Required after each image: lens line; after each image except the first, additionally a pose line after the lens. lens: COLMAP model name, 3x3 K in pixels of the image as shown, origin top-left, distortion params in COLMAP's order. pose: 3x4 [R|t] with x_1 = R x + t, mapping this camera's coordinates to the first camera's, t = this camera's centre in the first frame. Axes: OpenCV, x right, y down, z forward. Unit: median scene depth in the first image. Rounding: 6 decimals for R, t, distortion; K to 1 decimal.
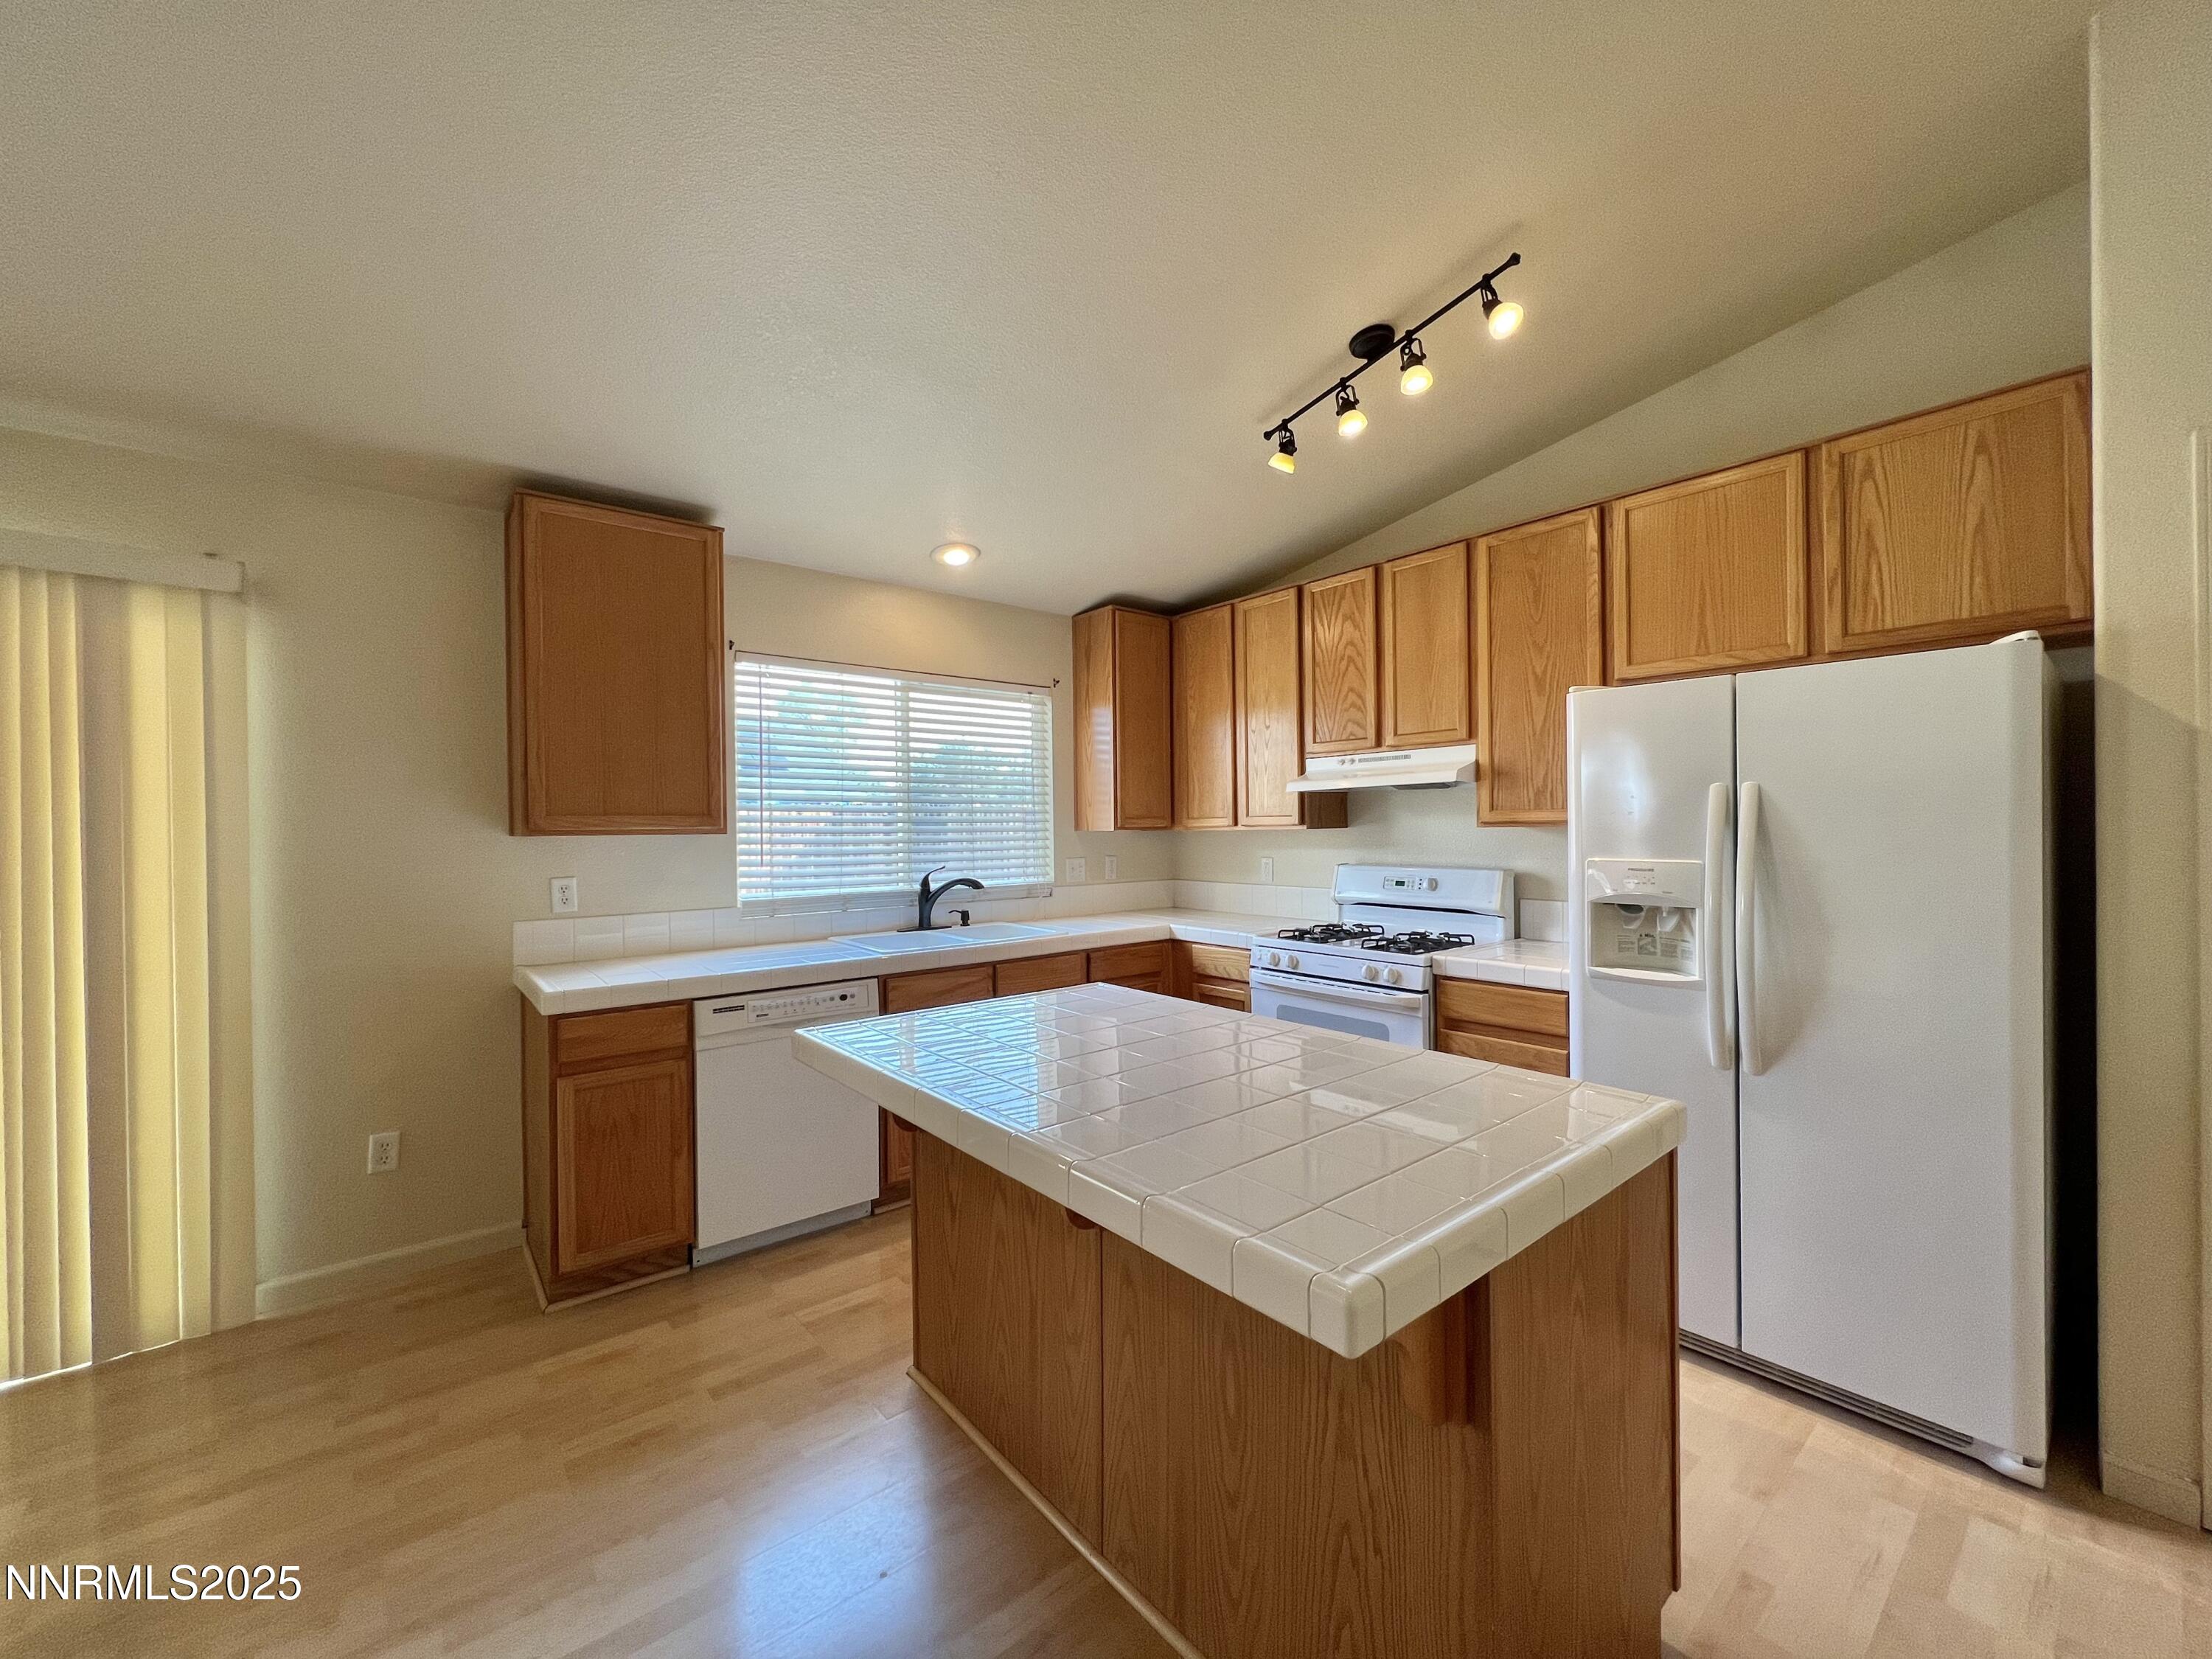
lens RADIAL K [[885.2, 0, 1103.1], [0, 885.2, 830.1], [0, 0, 1]] dist [-0.001677, -0.000194]
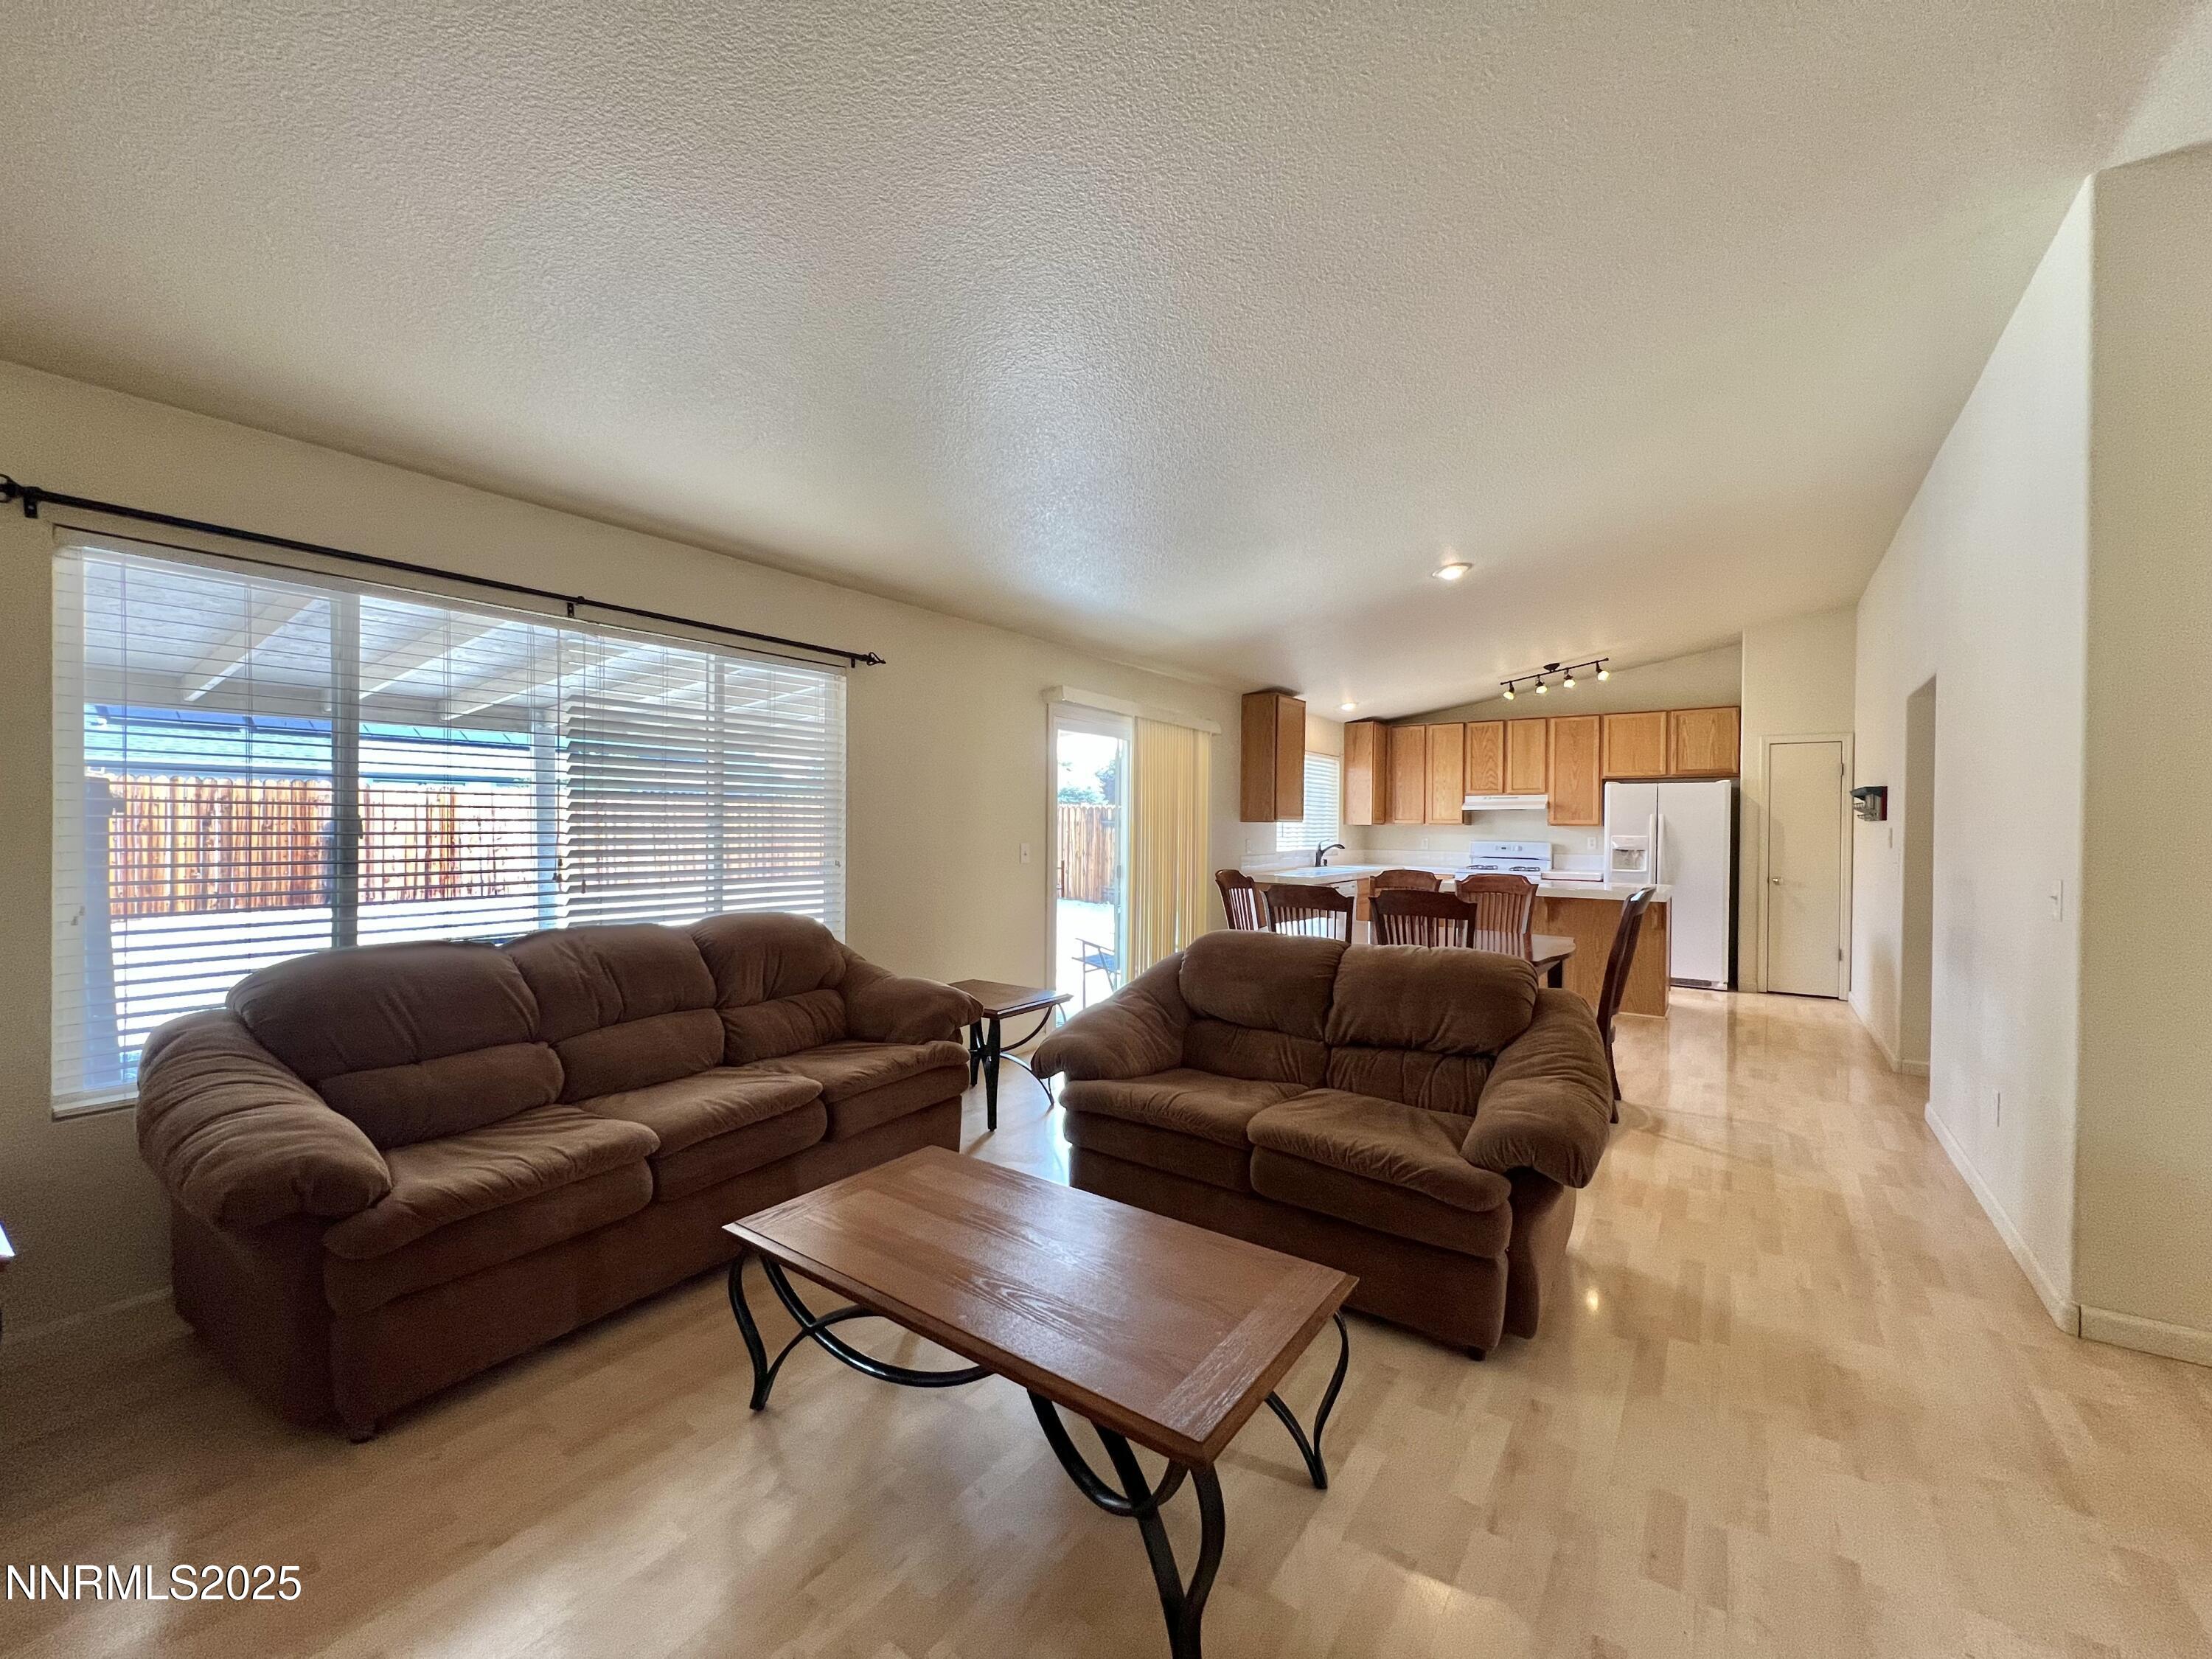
lens RADIAL K [[885.2, 0, 1103.1], [0, 885.2, 830.1], [0, 0, 1]] dist [-0.001677, -0.000194]
pose [[0.966551, 0.019989, 0.255696, -1.716793], [-0.019607, 0.999800, -0.004043, 0.050993], [-0.255726, -0.001106, 0.966749, -1.364084]]
